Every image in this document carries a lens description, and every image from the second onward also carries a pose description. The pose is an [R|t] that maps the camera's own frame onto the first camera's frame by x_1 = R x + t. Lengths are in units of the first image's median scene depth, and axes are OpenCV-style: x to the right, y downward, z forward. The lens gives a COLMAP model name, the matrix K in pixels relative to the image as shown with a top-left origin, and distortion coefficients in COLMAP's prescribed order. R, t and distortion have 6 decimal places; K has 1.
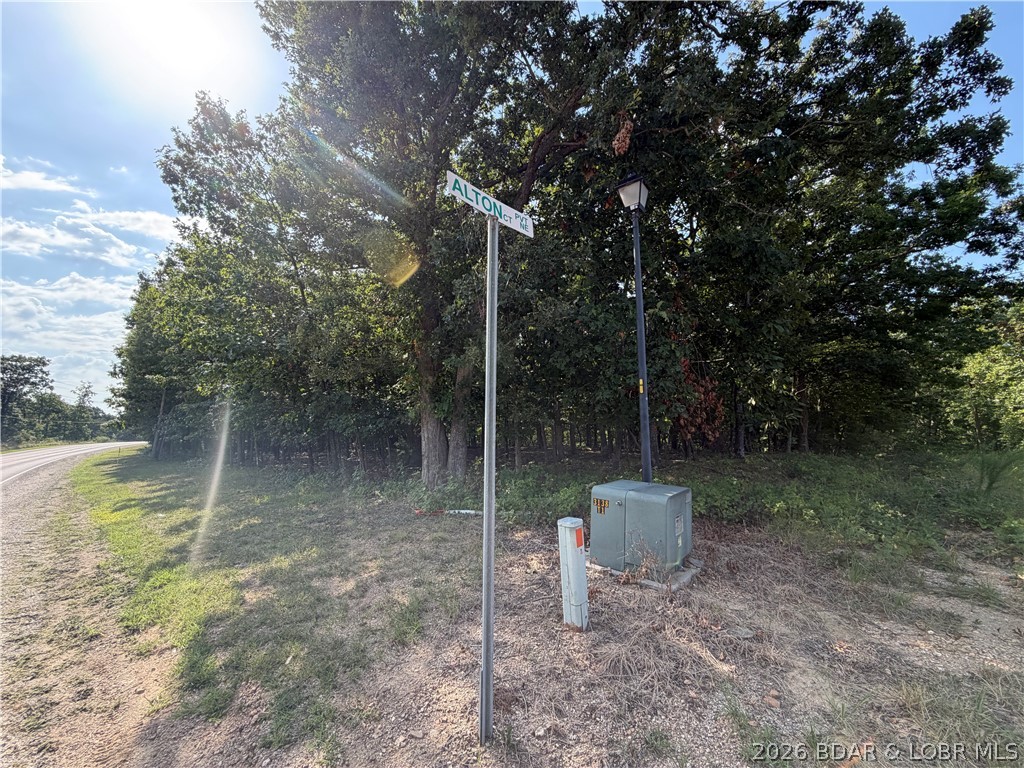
lens RADIAL K [[411.4, 0, 508.0], [0, 411.4, 383.9], [0, 0, 1]] dist [0.000102, 0.000049]
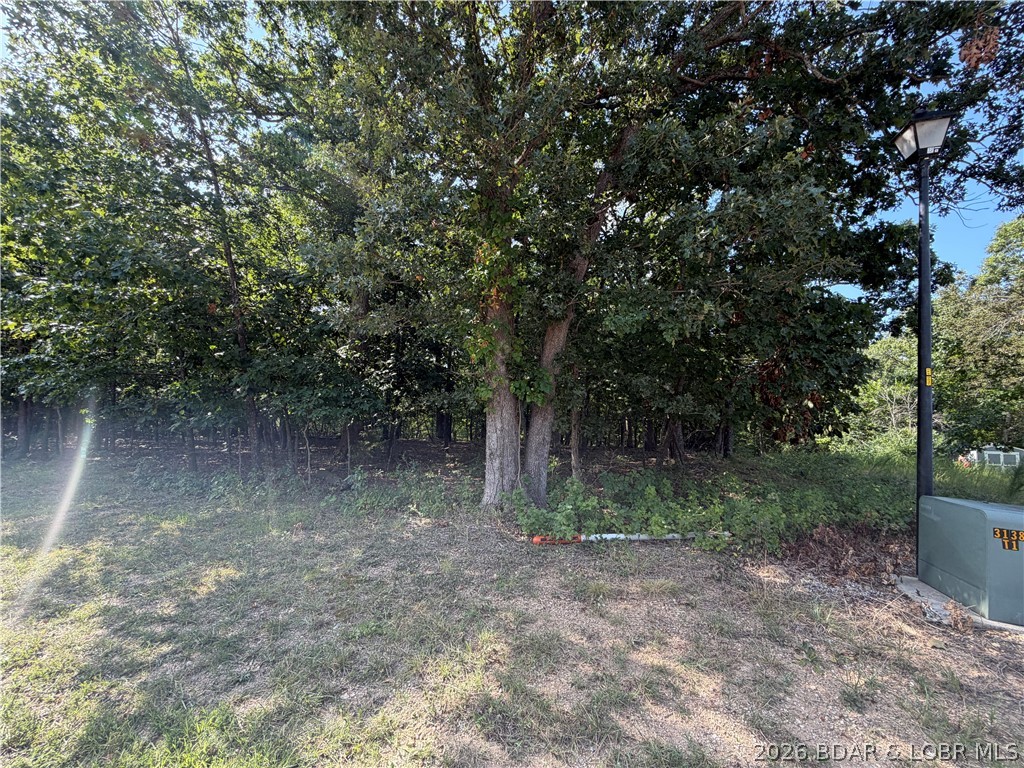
lens RADIAL K [[411.4, 0, 508.0], [0, 411.4, 383.9], [0, 0, 1]] dist [0.000102, 0.000049]
pose [[0.935941, 0.078014, 0.343408, -0.514185], [-0.079448, 0.996790, -0.009913, 0.075565], [-0.343079, -0.018005, 0.939134, 0.410065]]
